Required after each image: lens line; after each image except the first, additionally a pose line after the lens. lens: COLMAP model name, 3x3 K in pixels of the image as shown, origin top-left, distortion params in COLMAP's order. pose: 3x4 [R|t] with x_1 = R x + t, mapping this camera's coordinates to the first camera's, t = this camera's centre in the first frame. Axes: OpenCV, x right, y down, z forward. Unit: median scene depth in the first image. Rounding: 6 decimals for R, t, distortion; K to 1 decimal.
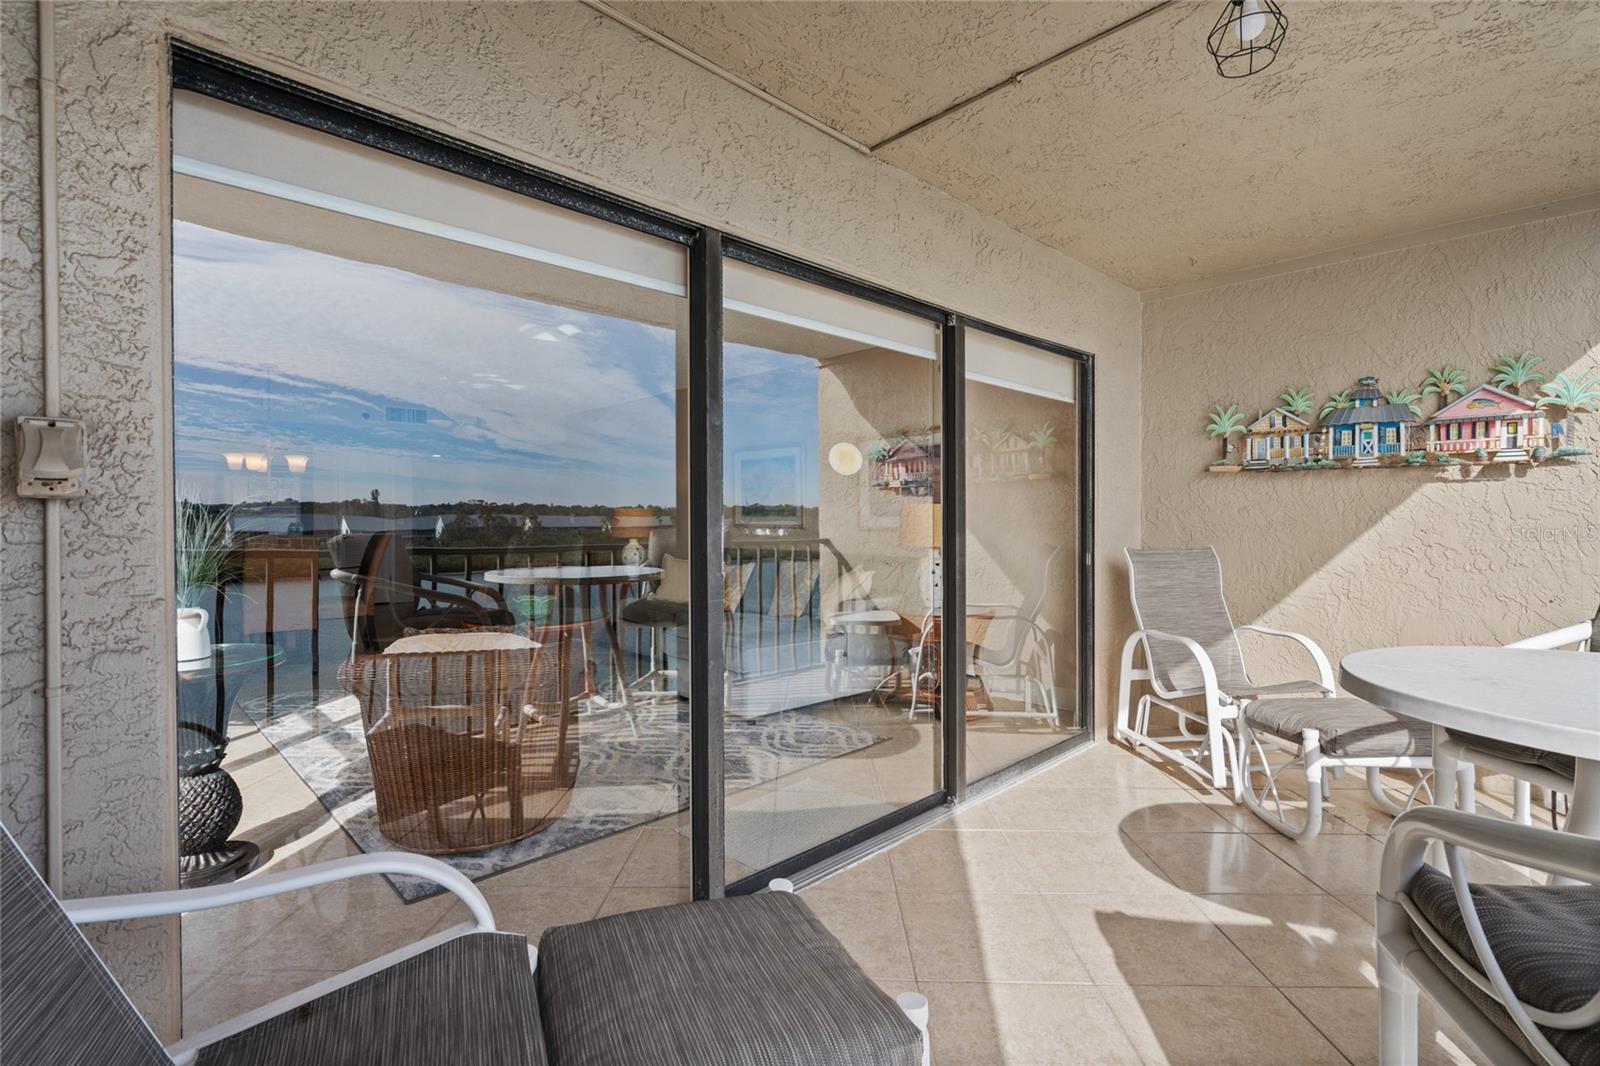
lens RADIAL K [[735.8, 0, 800.0], [0, 735.8, 533.0], [0, 0, 1]] dist [-0.001230, -0.000029]
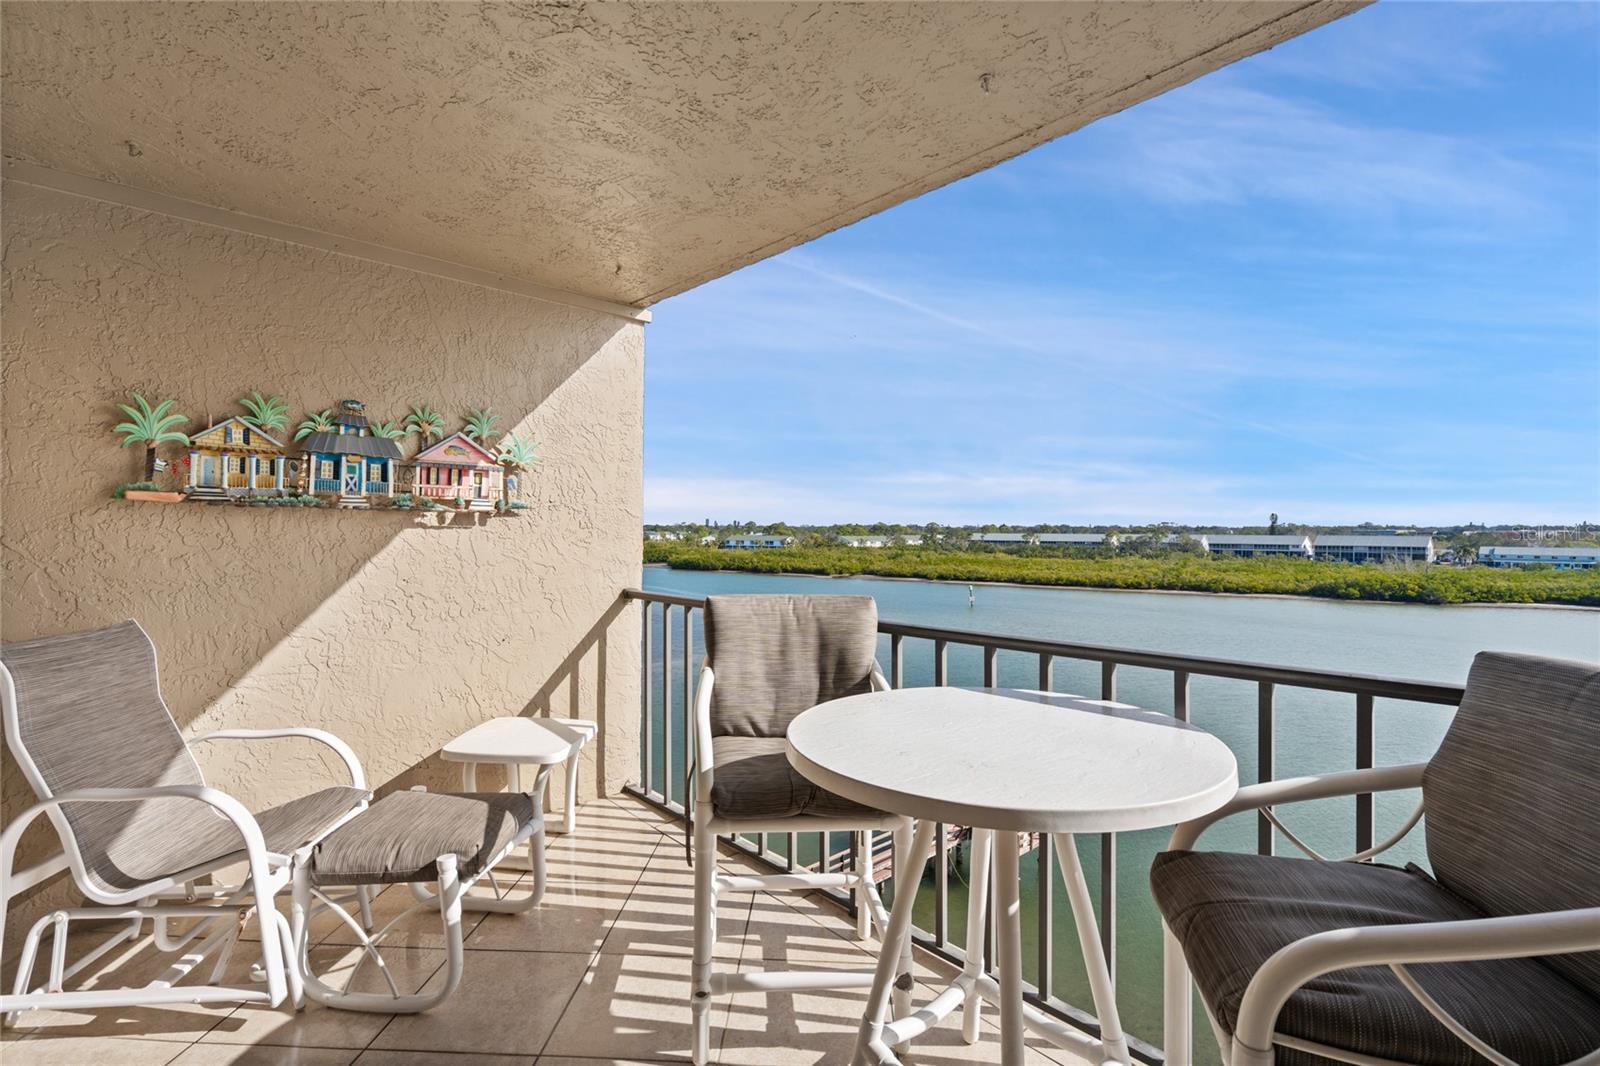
lens RADIAL K [[735.8, 0, 800.0], [0, 735.8, 533.0], [0, 0, 1]] dist [-0.001230, -0.000029]
pose [[0.022166, 0.001789, 0.999753, -0.056444], [0.012892, 0.999915, -0.002075, -0.052597], [-0.999671, 0.012935, 0.022141, 0.477133]]
